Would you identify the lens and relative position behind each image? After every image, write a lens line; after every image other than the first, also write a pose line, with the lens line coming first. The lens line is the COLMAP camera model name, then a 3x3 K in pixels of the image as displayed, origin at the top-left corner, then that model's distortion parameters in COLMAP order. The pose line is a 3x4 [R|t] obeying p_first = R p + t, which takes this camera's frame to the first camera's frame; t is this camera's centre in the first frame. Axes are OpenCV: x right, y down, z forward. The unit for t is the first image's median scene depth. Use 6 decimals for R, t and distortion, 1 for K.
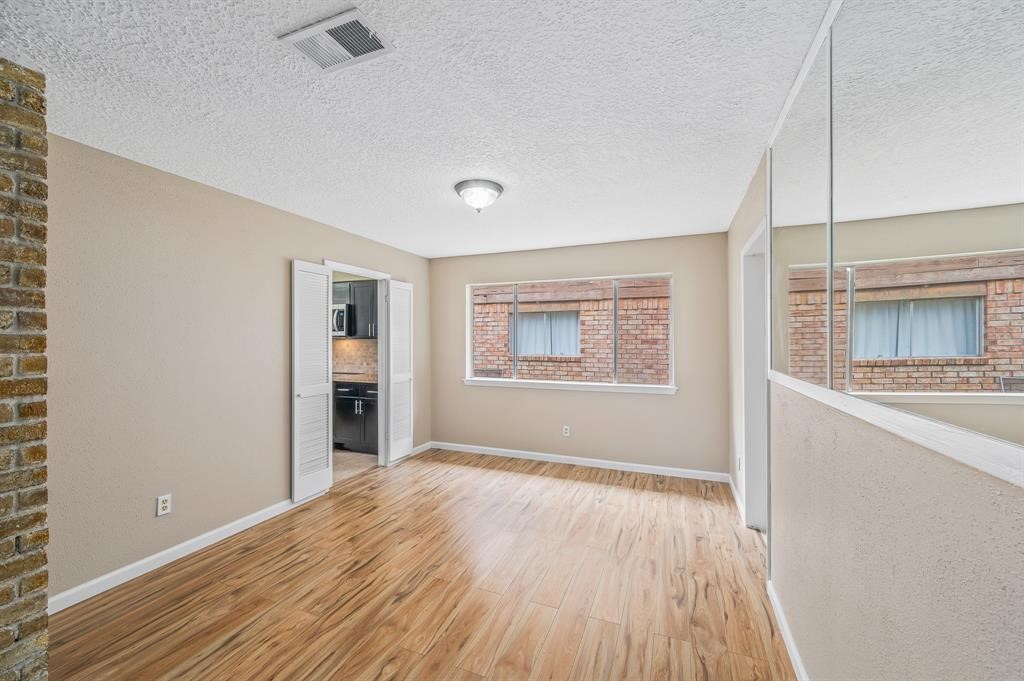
lens RADIAL K [[447.9, 0, 508.6], [0, 447.9, 337.6], [0, 0, 1]] dist [-0.002993, -0.000499]
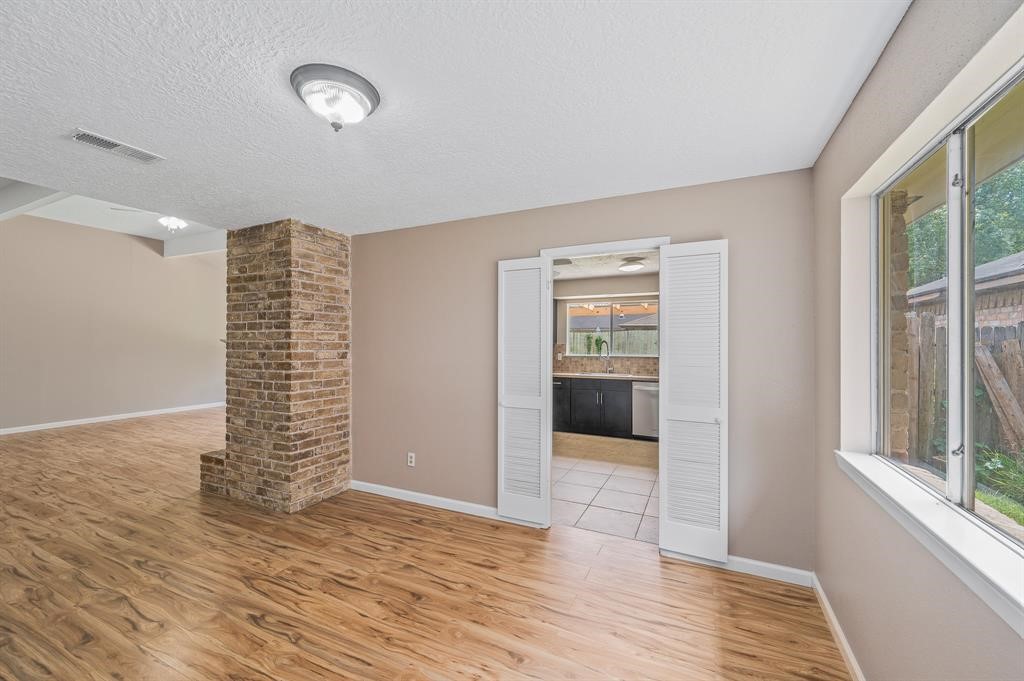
lens RADIAL K [[406.7, 0, 513.1], [0, 406.7, 342.3], [0, 0, 1]] dist [-0.002487, -0.000292]
pose [[-0.085015, -0.001465, -0.996379, 0.459322], [0.002966, 0.999994, -0.001723, 0.000553], [0.996375, -0.003101, -0.085010, 1.312014]]
